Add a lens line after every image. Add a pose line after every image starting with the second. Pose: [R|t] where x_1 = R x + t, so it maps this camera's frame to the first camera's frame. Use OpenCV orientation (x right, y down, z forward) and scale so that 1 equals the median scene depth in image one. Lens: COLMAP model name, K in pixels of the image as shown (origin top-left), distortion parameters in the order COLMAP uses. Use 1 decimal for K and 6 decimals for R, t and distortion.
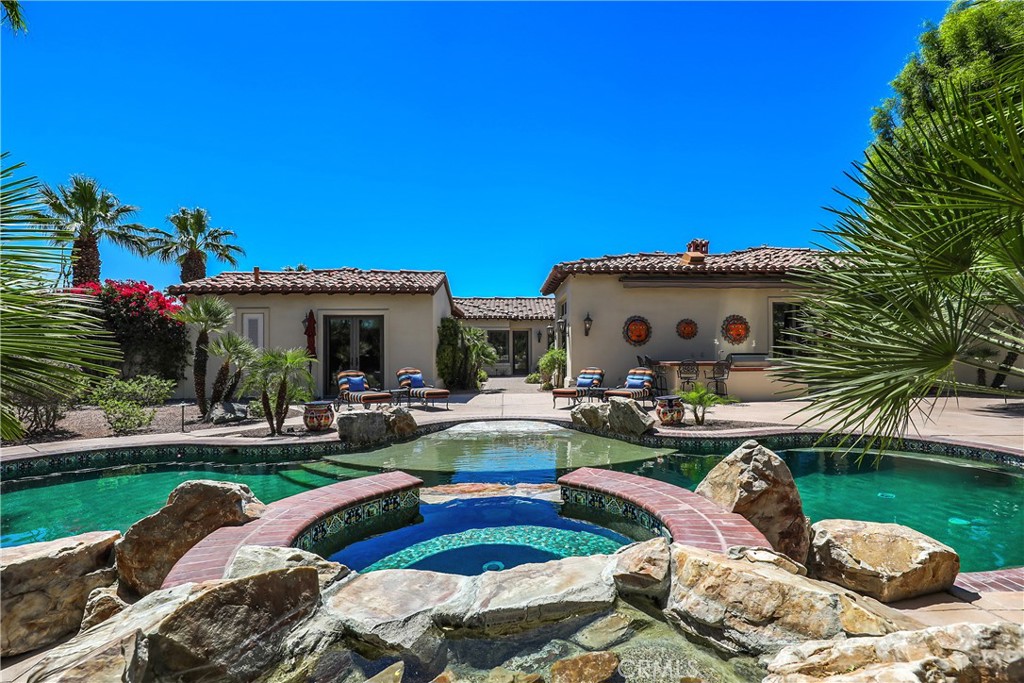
lens RADIAL K [[504.5, 0, 512.0], [0, 504.5, 341.5], [0, 0, 1]] dist [0.000518, 0.000222]
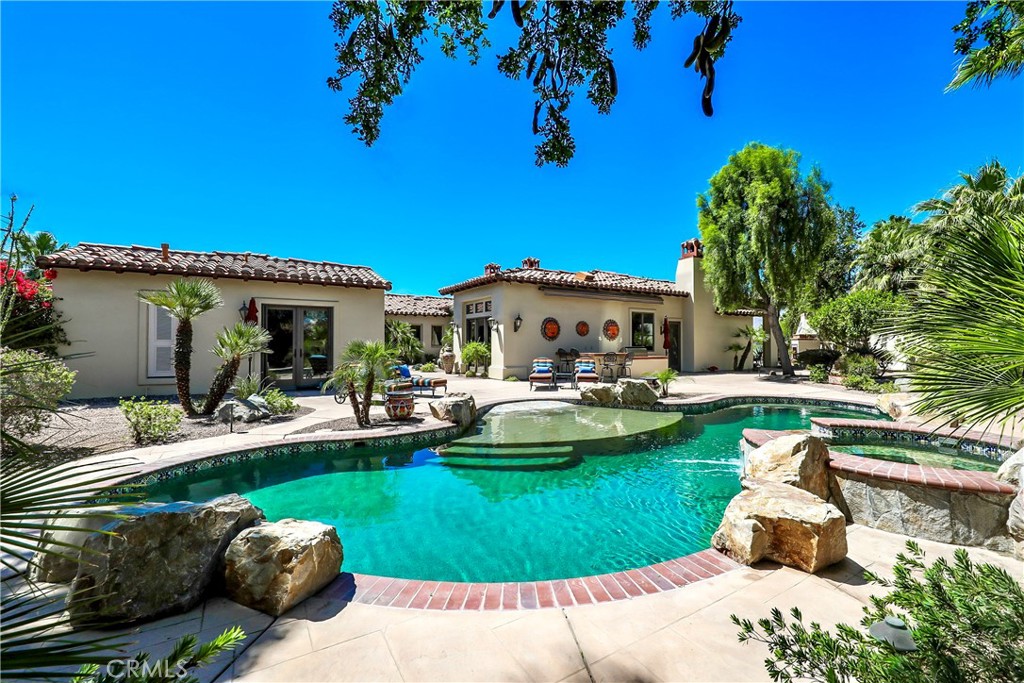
lens RADIAL K [[446.2, 0, 512.0], [0, 446.2, 341.5], [0, 0, 1]] dist [-0.000612, -0.000069]
pose [[0.876038, 0.011415, 0.482106, -0.394439], [-0.020587, 0.999694, 0.013739, -0.002836], [-0.481802, -0.021961, 0.876005, 0.041722]]
